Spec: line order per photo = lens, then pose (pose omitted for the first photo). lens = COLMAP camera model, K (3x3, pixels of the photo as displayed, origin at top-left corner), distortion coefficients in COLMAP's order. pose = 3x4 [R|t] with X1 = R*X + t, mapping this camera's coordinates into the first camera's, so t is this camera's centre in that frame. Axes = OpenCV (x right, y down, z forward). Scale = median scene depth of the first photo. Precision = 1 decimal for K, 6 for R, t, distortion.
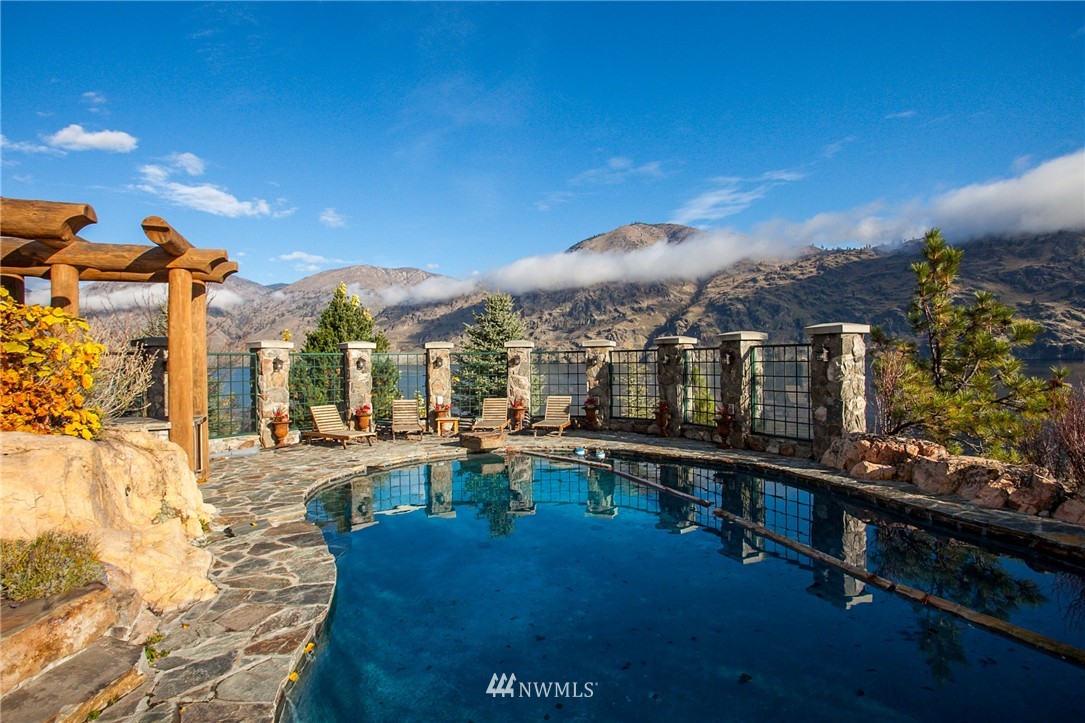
lens RADIAL K [[541.8, 0, 509.4], [0, 541.8, 360.0], [0, 0, 1]] dist [-0.069817, 0.022789]
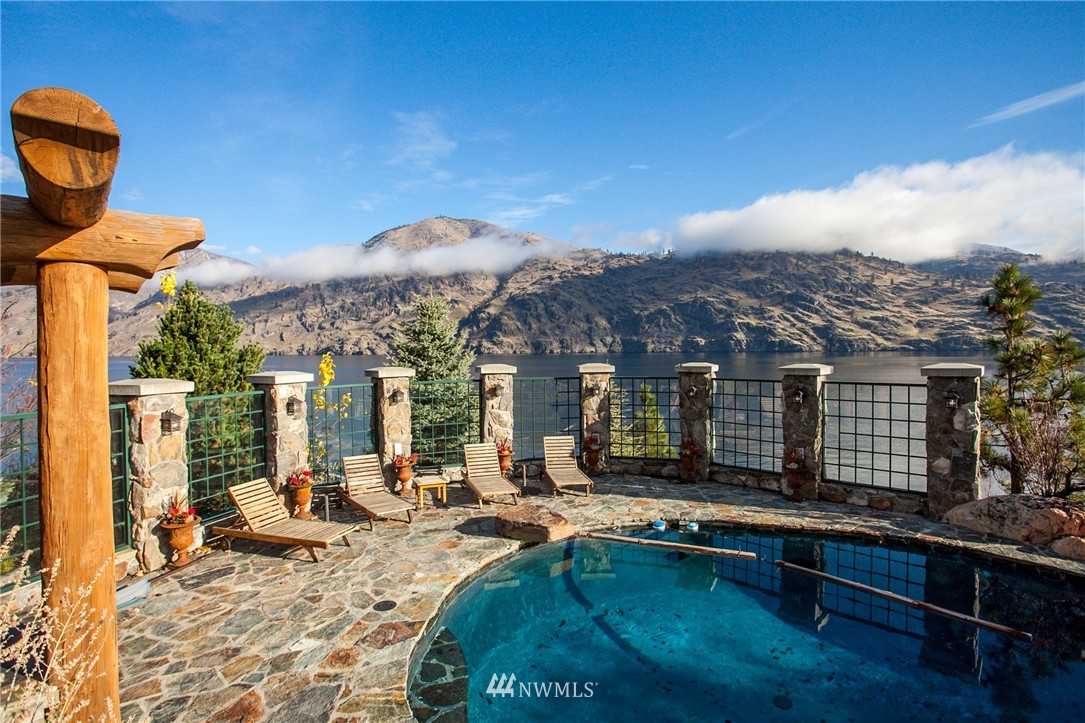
lens RADIAL K [[541.8, 0, 514.5], [0, 541.8, 354.0], [0, 0, 1]] dist [-0.069817, 0.022789]
pose [[0.928570, -0.001205, 0.371156, -0.250101], [-0.001410, 0.999976, 0.006774, -0.056600], [-0.371155, -0.006814, 0.928546, 0.285381]]
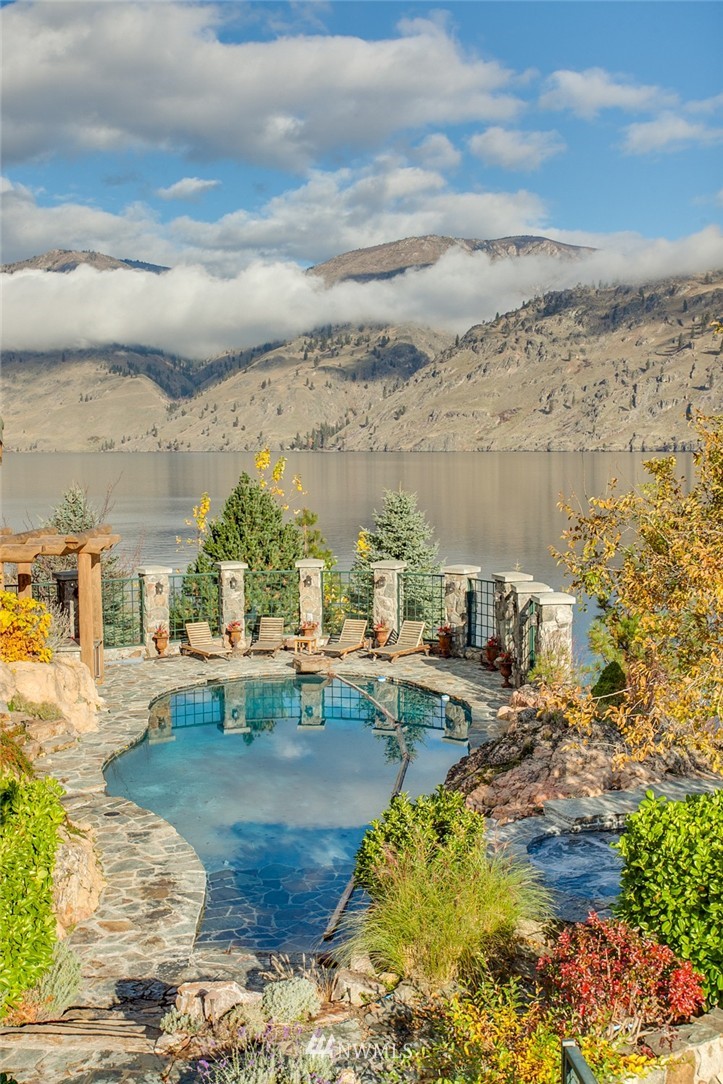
lens RADIAL K [[1203.8, 0, 316.9], [0, 1203.8, 532.3], [0, 0, 1]] dist [0.075023, 0.000000]
pose [[0.934519, 0.030394, -0.354614, 0.697202], [0.000429, 0.996250, 0.086519, -0.287553], [0.355914, -0.081006, 0.931001, -1.127643]]
